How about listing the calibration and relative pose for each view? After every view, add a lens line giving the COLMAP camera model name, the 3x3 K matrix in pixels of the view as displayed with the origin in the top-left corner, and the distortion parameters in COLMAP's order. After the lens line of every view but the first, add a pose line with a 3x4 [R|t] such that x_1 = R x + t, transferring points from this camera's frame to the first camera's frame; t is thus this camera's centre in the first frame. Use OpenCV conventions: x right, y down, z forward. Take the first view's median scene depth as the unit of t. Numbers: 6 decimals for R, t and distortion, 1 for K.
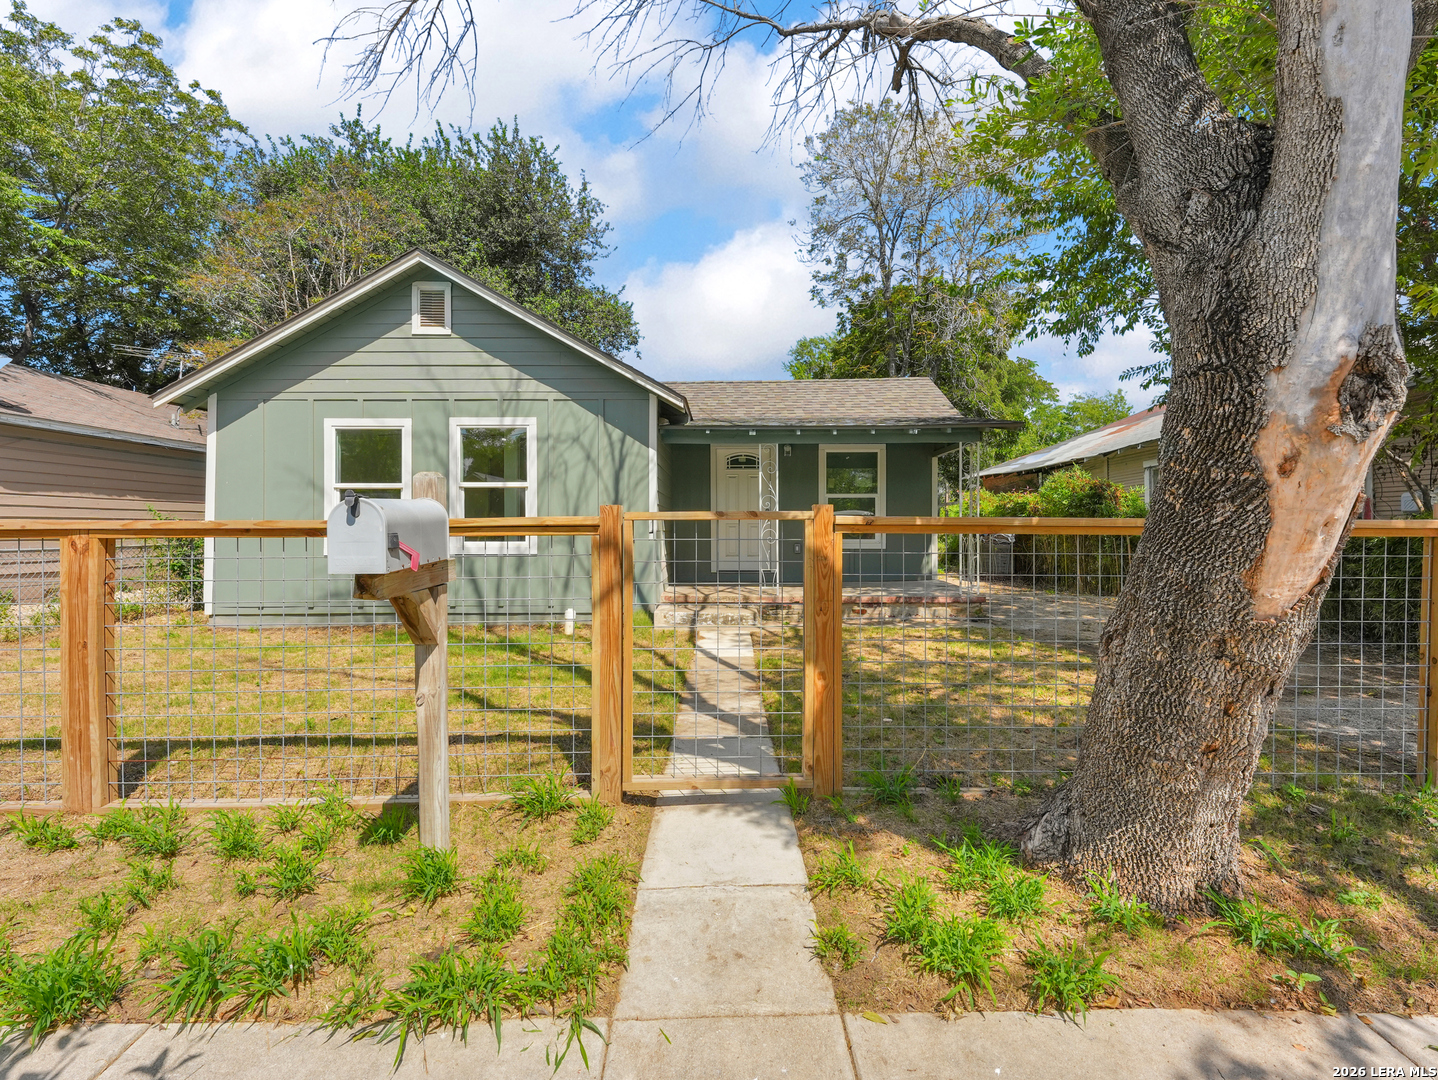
lens RADIAL K [[650.2, 0, 719.0], [0, 650.2, 540.0], [0, 0, 1]] dist [0.001314, 0.000455]
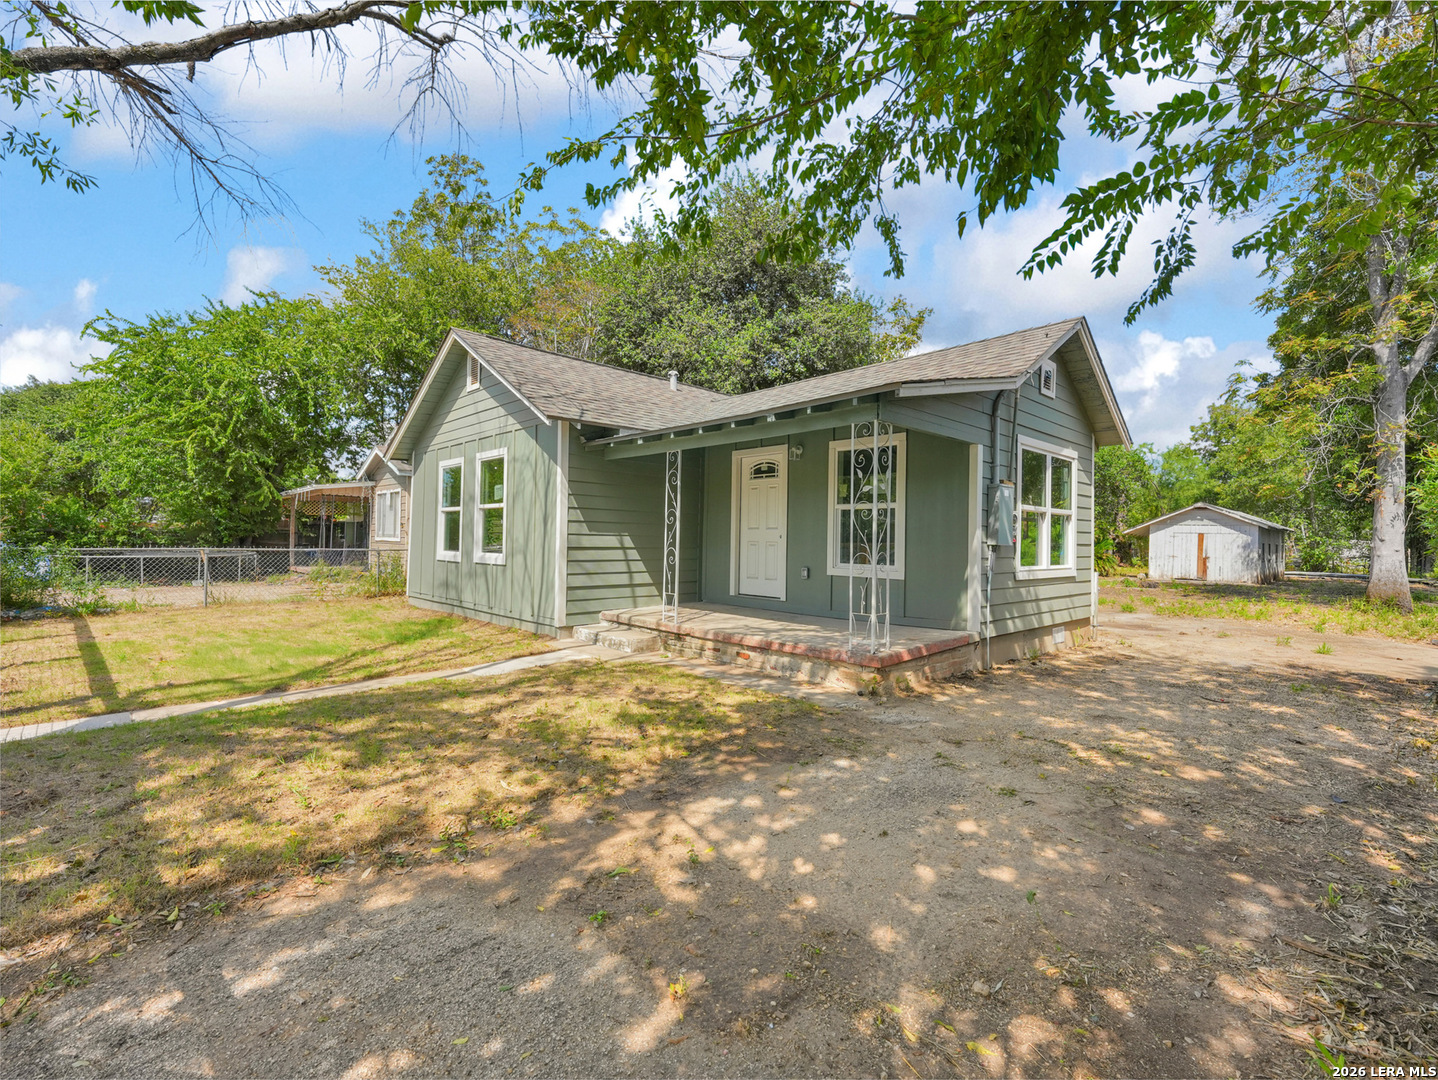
lens RADIAL K [[650.2, 0, 719.0], [0, 650.2, 540.0], [0, 0, 1]] dist [0.001314, 0.000455]
pose [[0.697708, 0.008586, -0.716330, 0.796771], [-0.027240, 0.999523, -0.014552, -0.016491], [0.715864, 0.029666, 0.697610, 0.457513]]
